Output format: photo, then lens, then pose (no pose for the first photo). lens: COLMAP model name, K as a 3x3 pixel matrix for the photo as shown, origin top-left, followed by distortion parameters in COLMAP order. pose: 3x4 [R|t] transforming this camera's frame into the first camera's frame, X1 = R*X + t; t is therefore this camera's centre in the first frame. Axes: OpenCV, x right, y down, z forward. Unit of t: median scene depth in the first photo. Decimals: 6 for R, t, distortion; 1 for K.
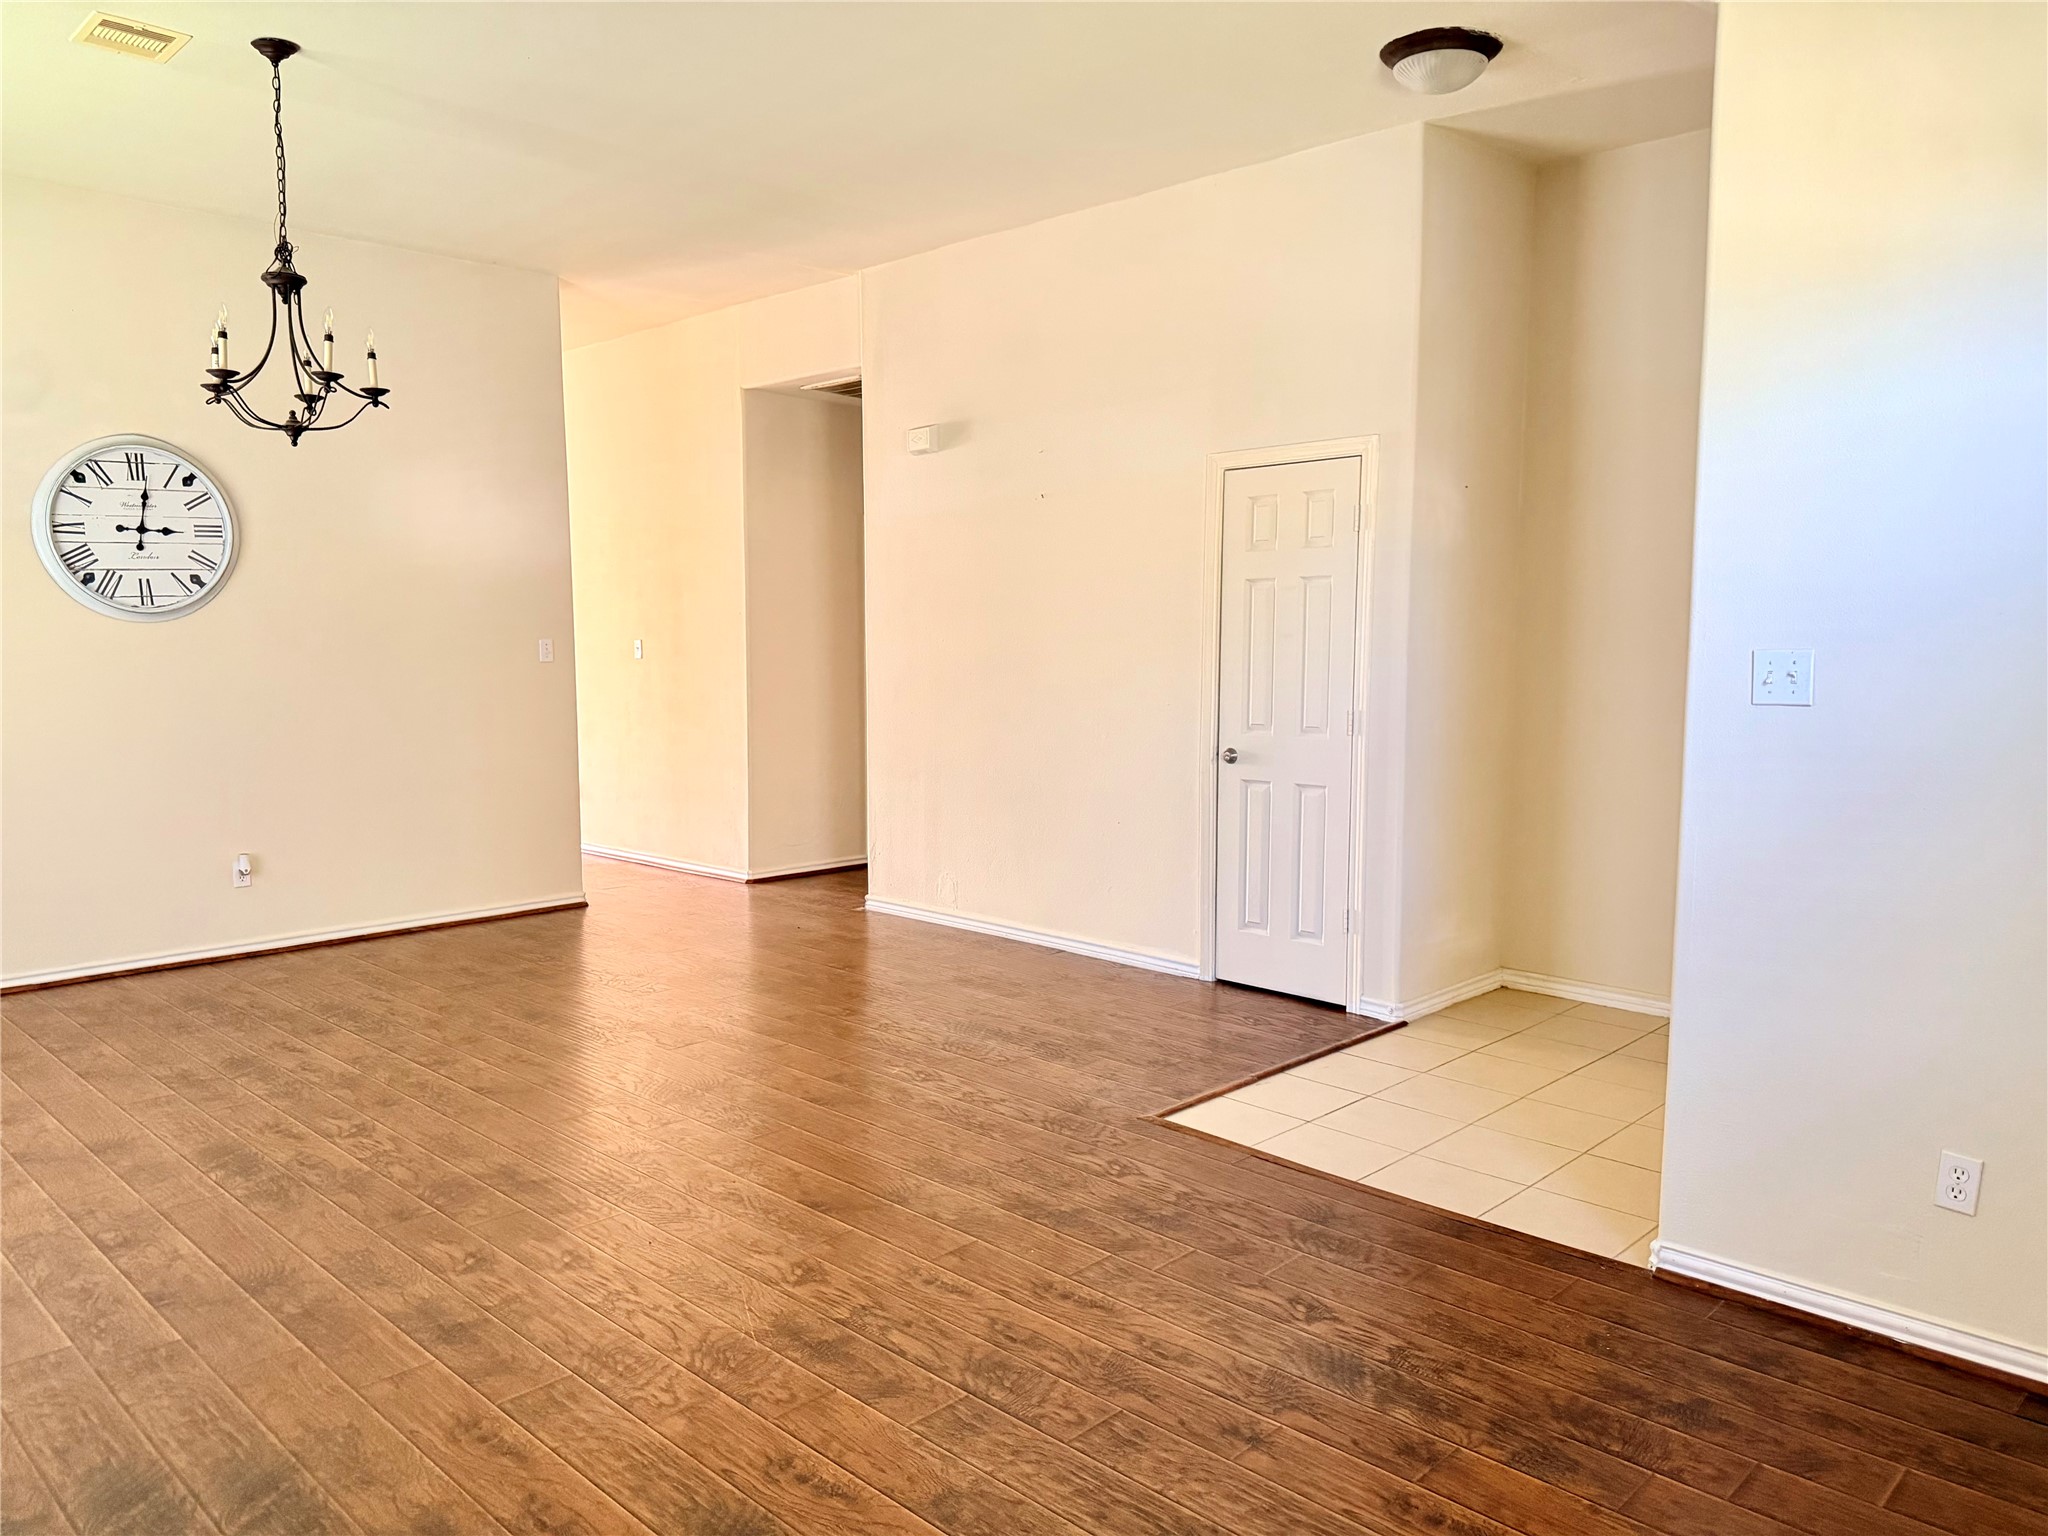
lens RADIAL K [[1448.3, 0, 1029.0], [0, 1448.3, 777.8], [0, 0, 1]] dist [0.062739, -0.071393]
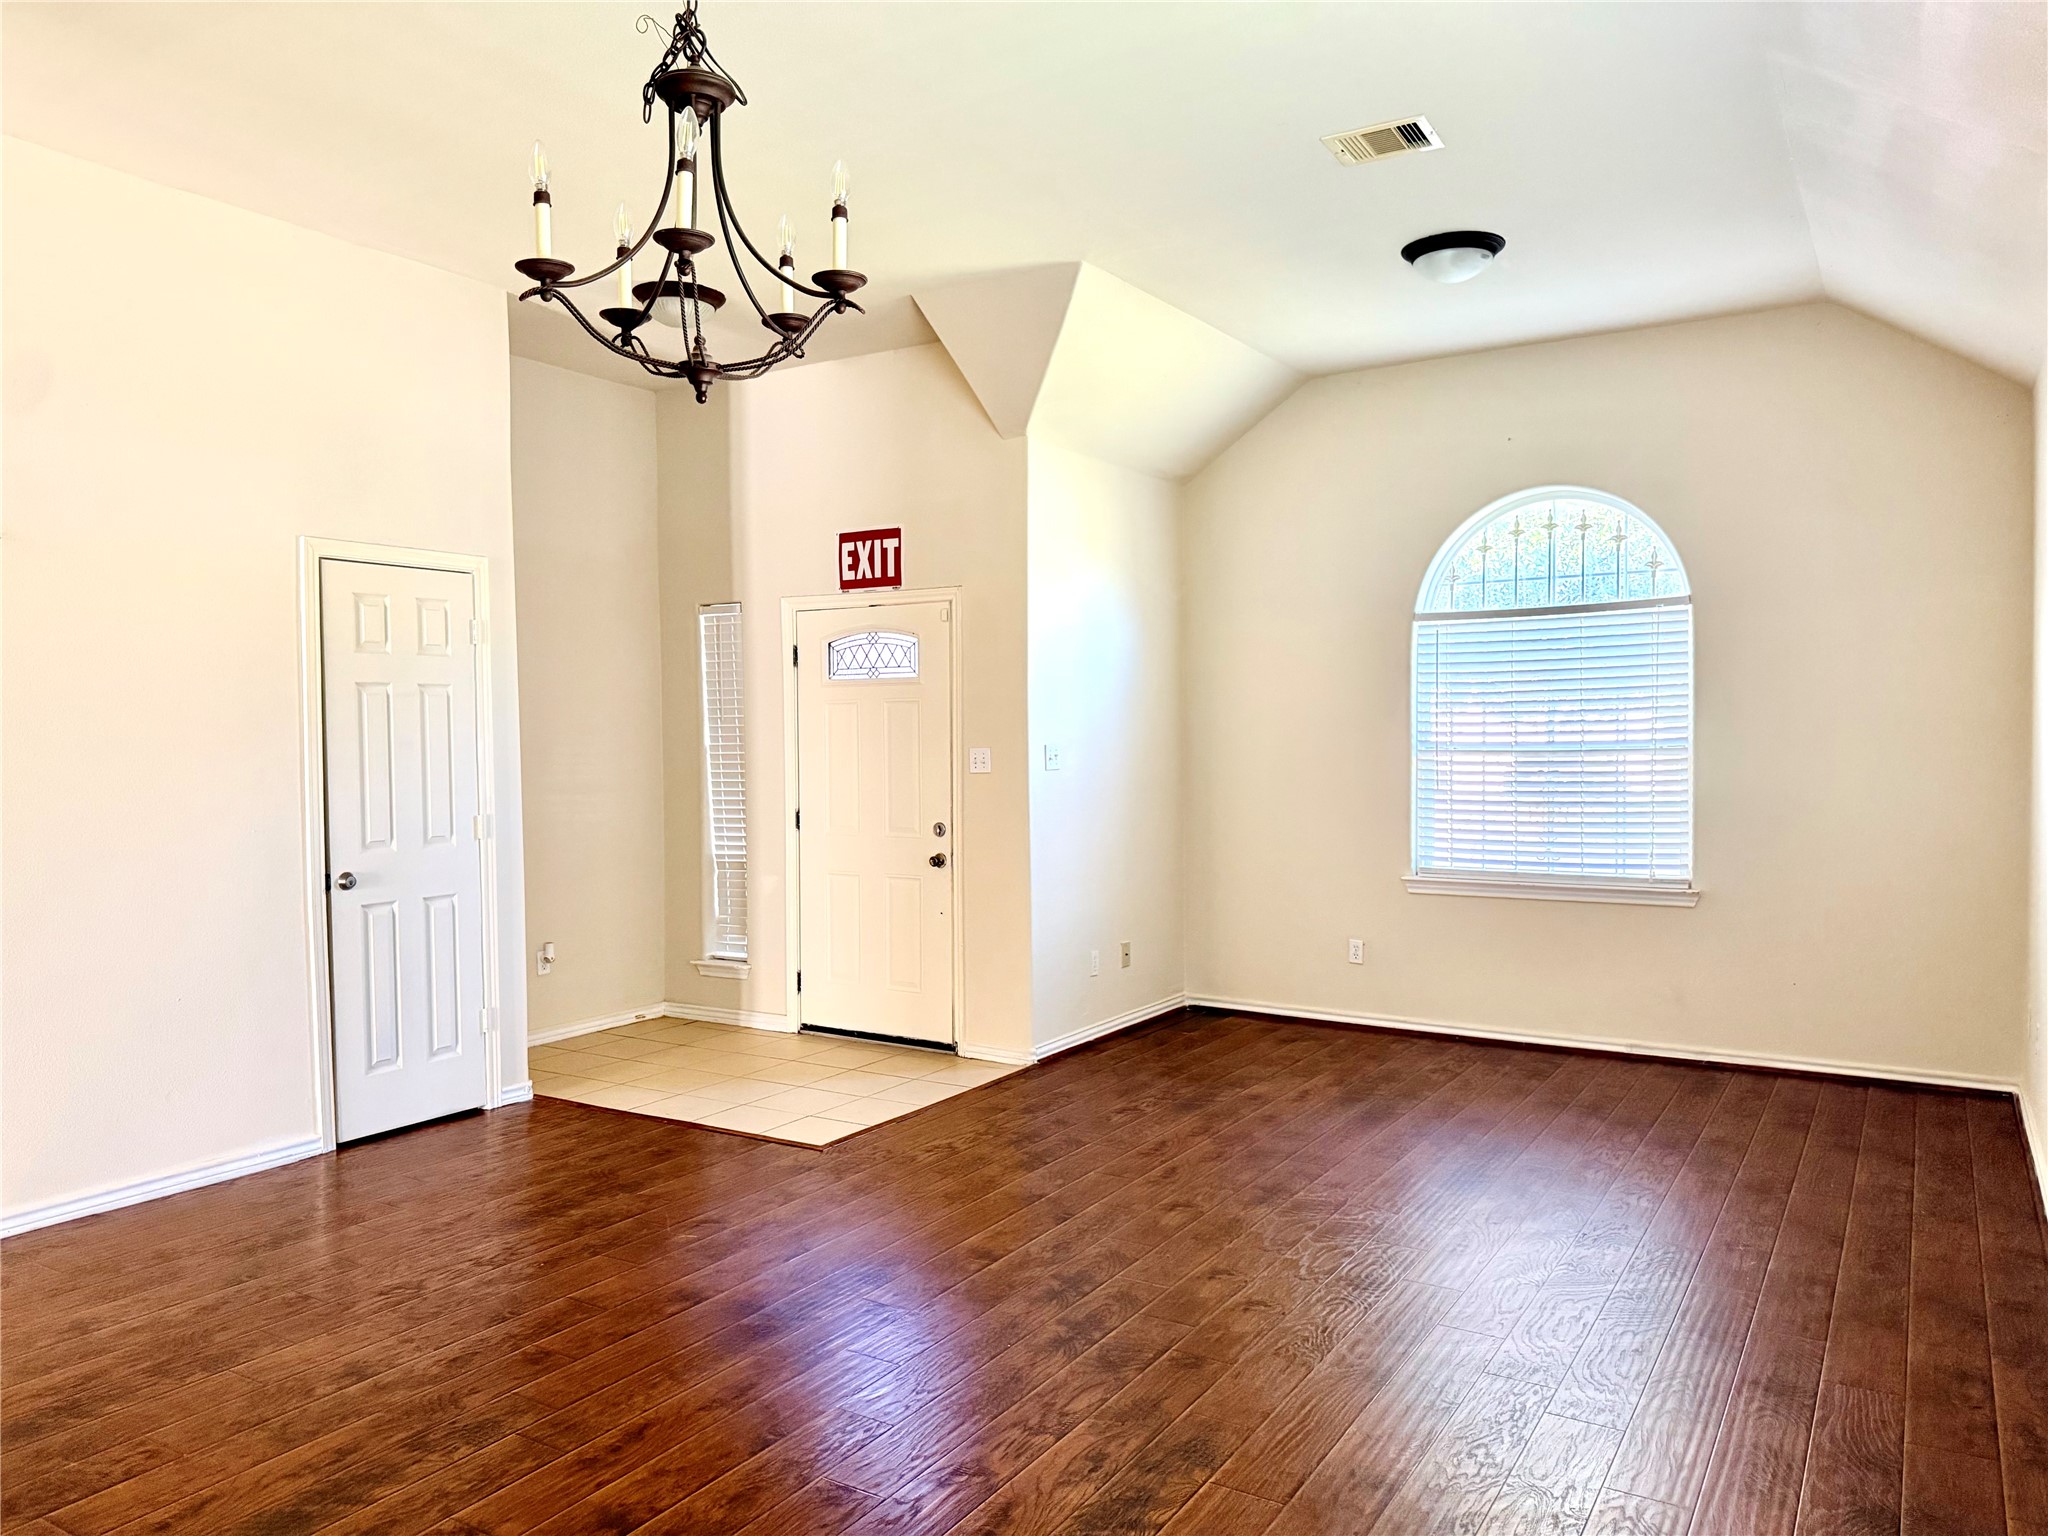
lens RADIAL K [[1448.3, 0, 1007.7], [0, 1448.3, 763.1], [0, 0, 1]] dist [0.062739, -0.071393]
pose [[-0.206815, -0.020040, 0.978175, -0.823860], [0.108902, 0.993106, 0.043371, -0.082509], [-0.972300, 0.115495, -0.203207, 0.796588]]
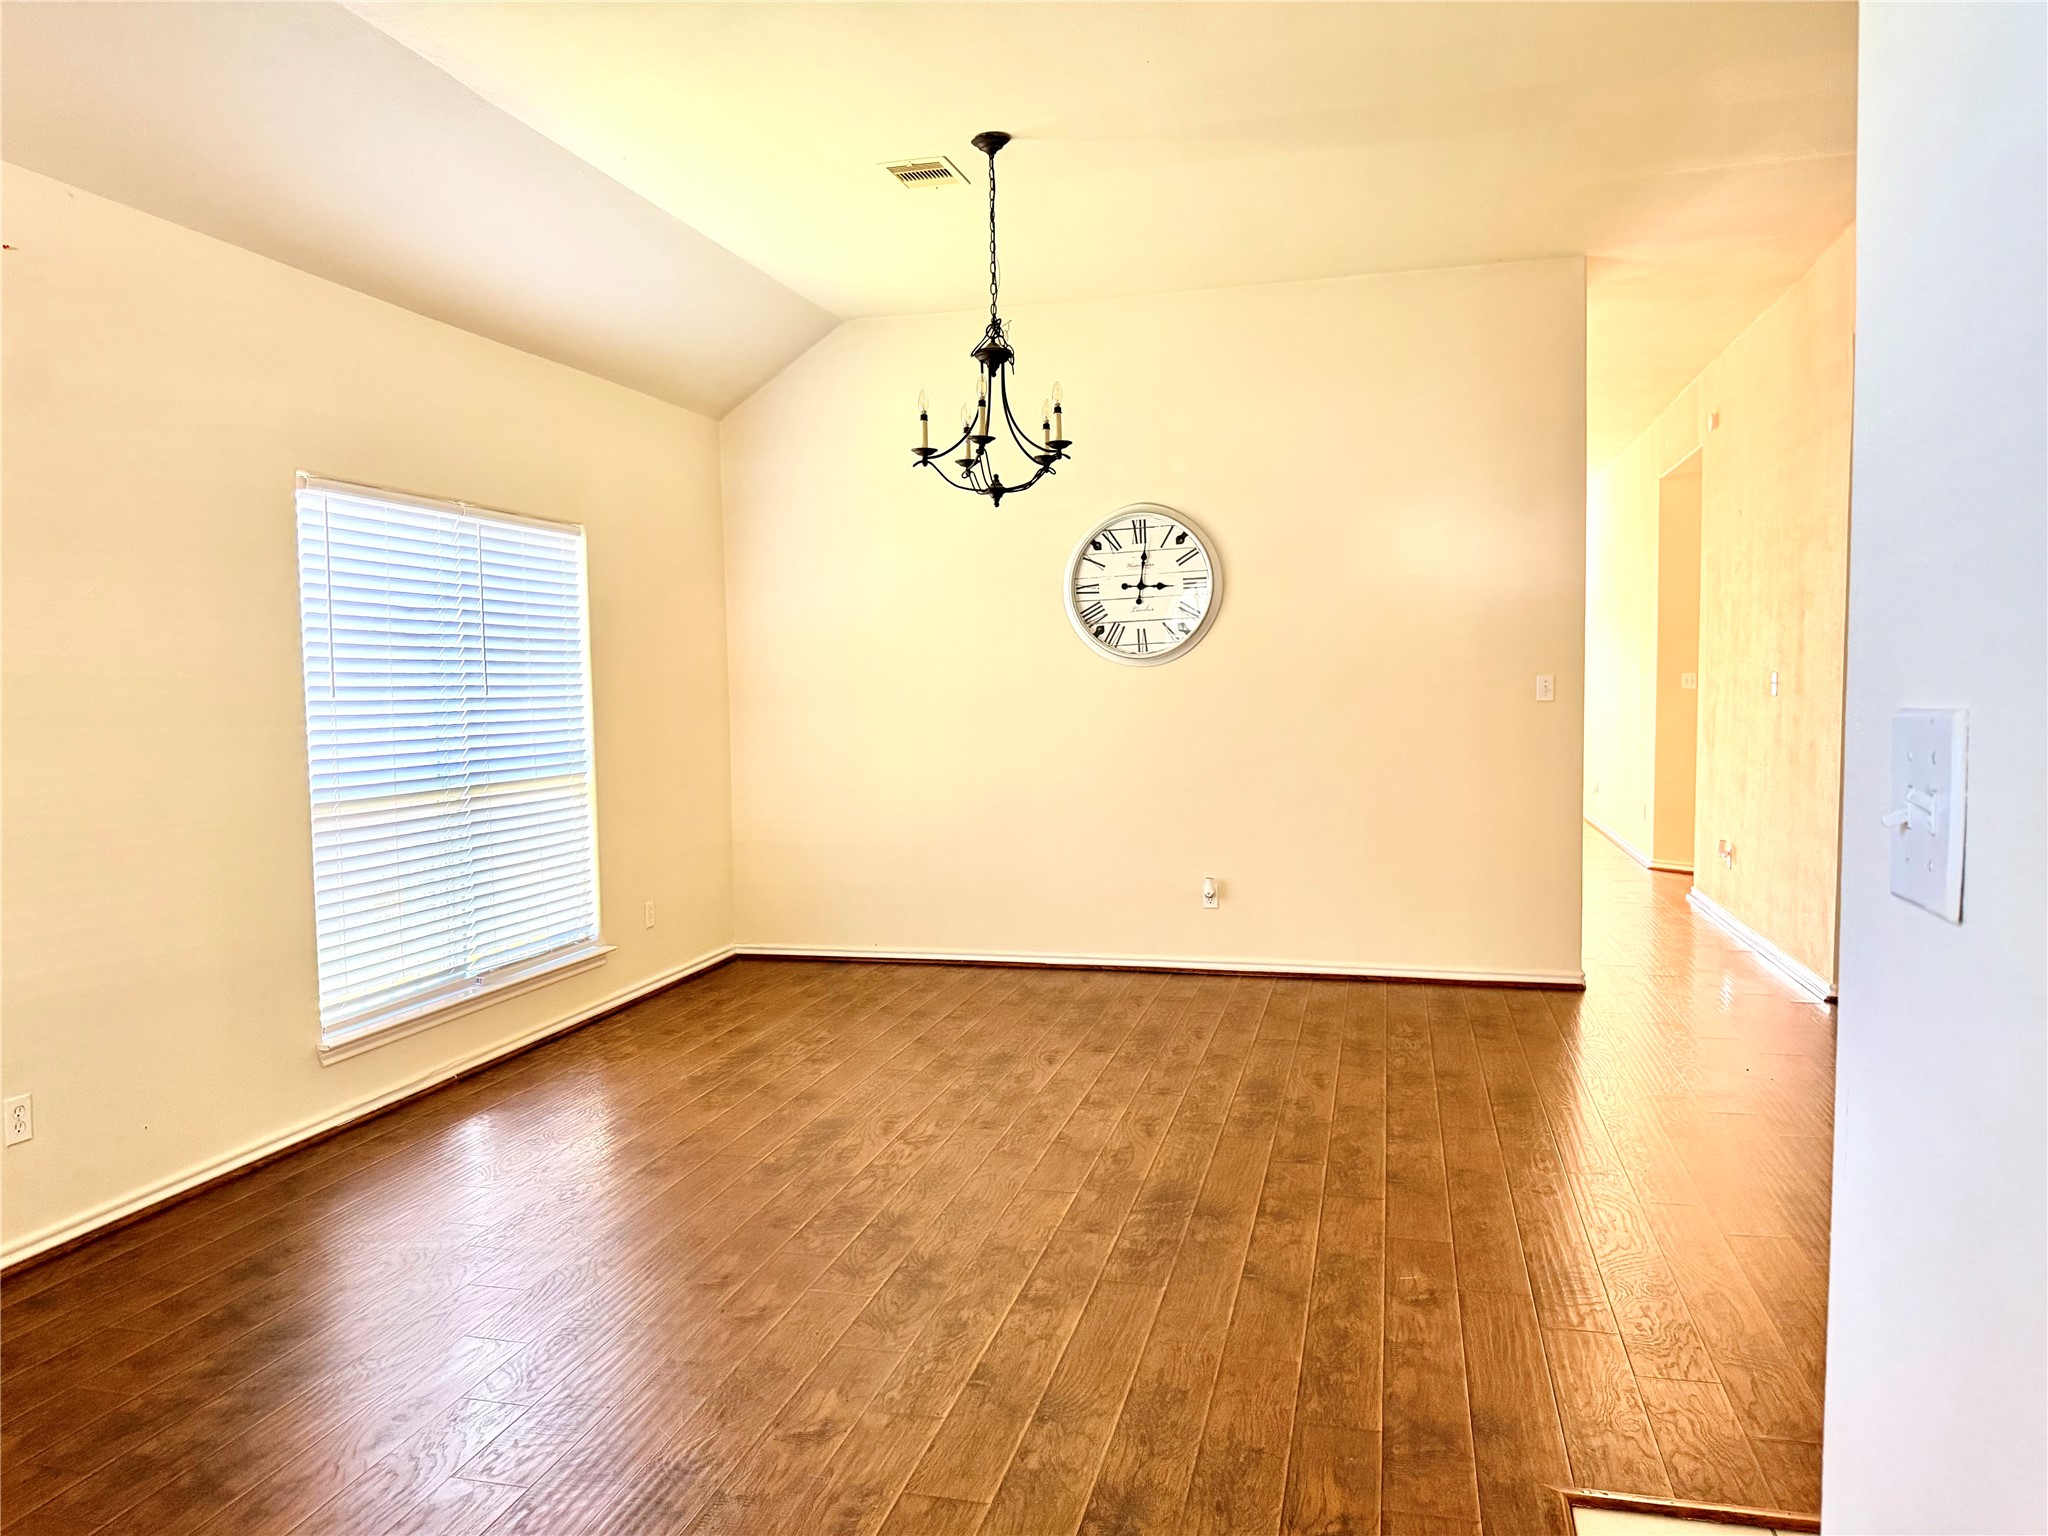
lens RADIAL K [[1448.3, 0, 1009.6], [0, 1448.3, 766.3], [0, 0, 1]] dist [0.062739, -0.071393]
pose [[0.491427, 0.043068, -0.869853, 0.354553], [-0.072971, 0.997301, 0.008153, -0.032315], [0.867856, 0.059468, 0.493243, 0.382137]]
